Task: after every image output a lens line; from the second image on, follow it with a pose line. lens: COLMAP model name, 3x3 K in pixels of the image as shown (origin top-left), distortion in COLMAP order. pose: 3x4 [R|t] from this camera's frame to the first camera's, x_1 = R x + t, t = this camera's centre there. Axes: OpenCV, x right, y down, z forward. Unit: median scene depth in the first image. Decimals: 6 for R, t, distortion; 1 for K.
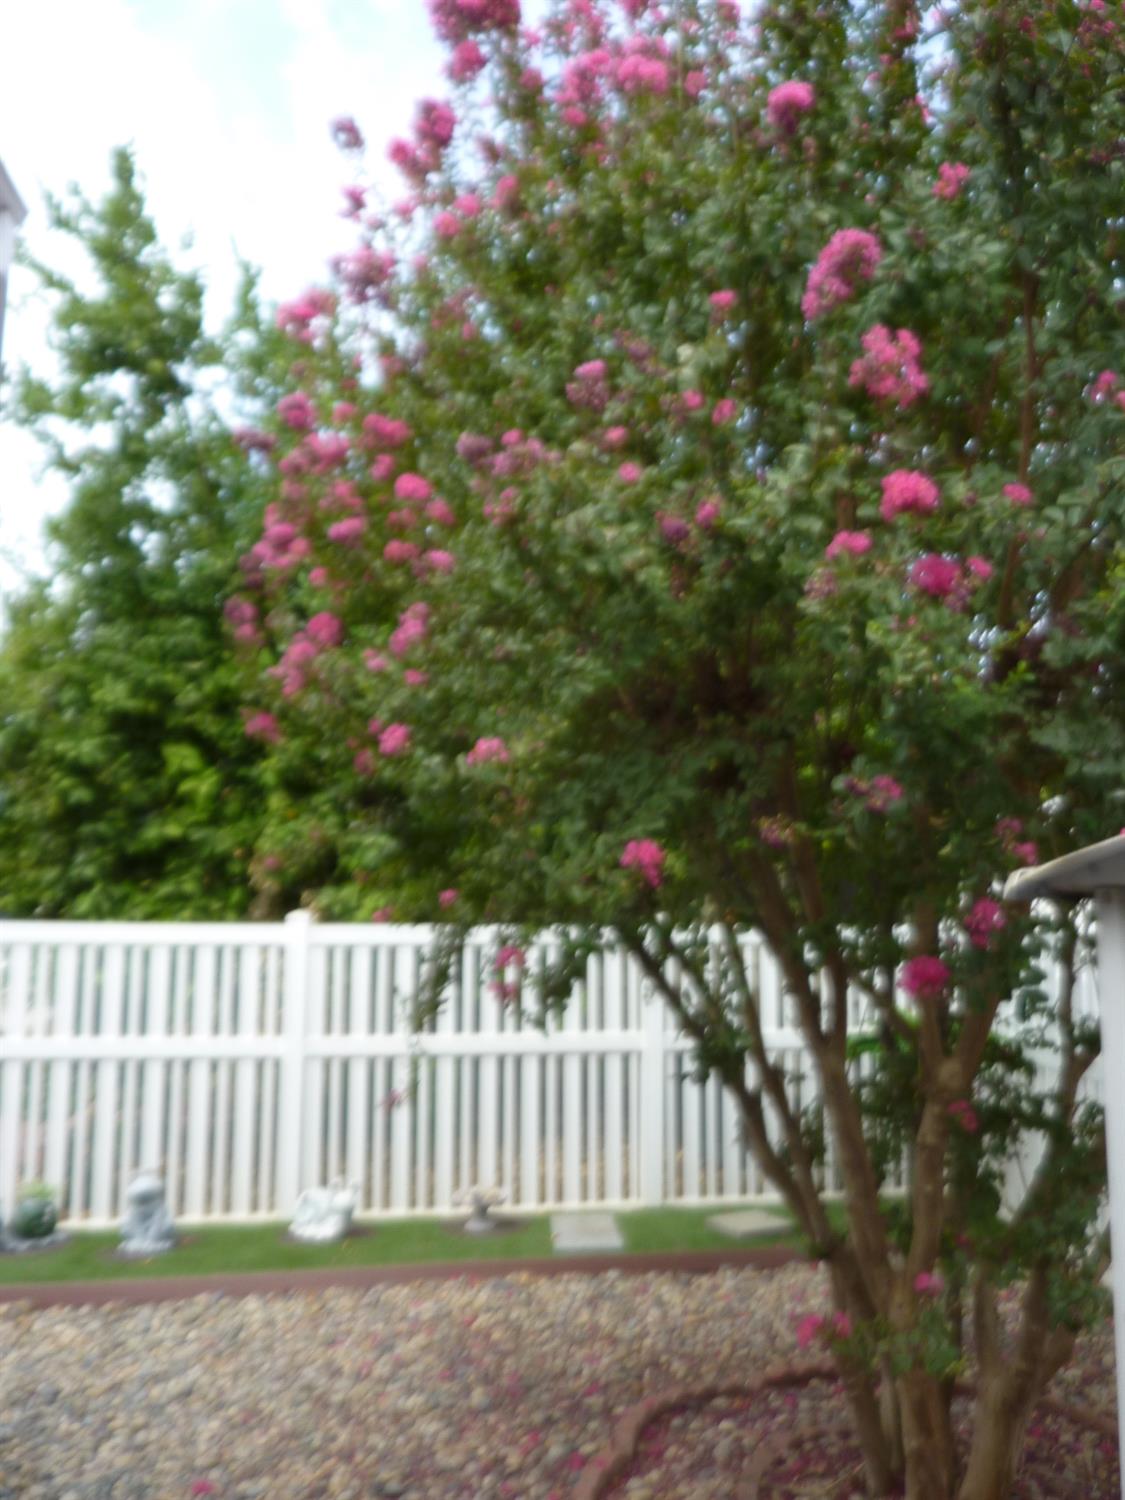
lens RADIAL K [[1069.3, 0, 562.5], [0, 1069.3, 750.0], [0, 0, 1]] dist [-0.031585, 0.000611]
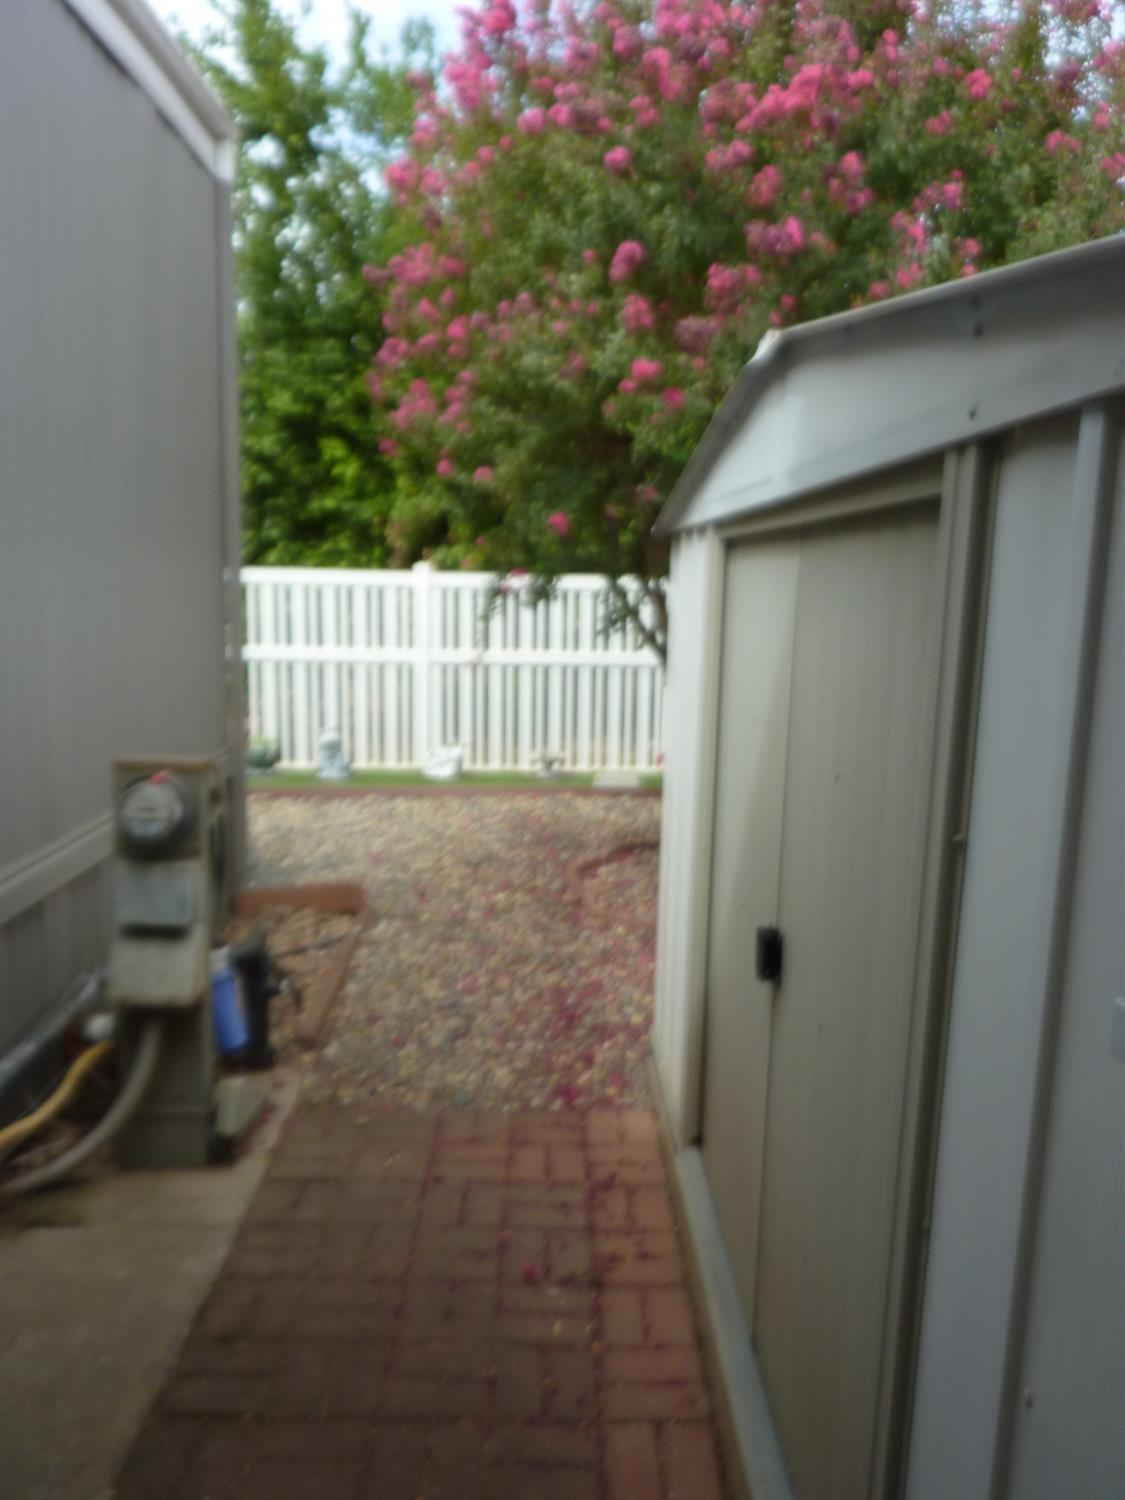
lens RADIAL K [[1069.3, 0, 562.5], [0, 1069.3, 750.0], [0, 0, 1]] dist [-0.031585, 0.000611]
pose [[0.992210, 0.033549, -0.119971, 0.112652], [0.003995, 0.953989, 0.299814, -0.033681], [0.124510, -0.297958, 0.946424, -0.377343]]
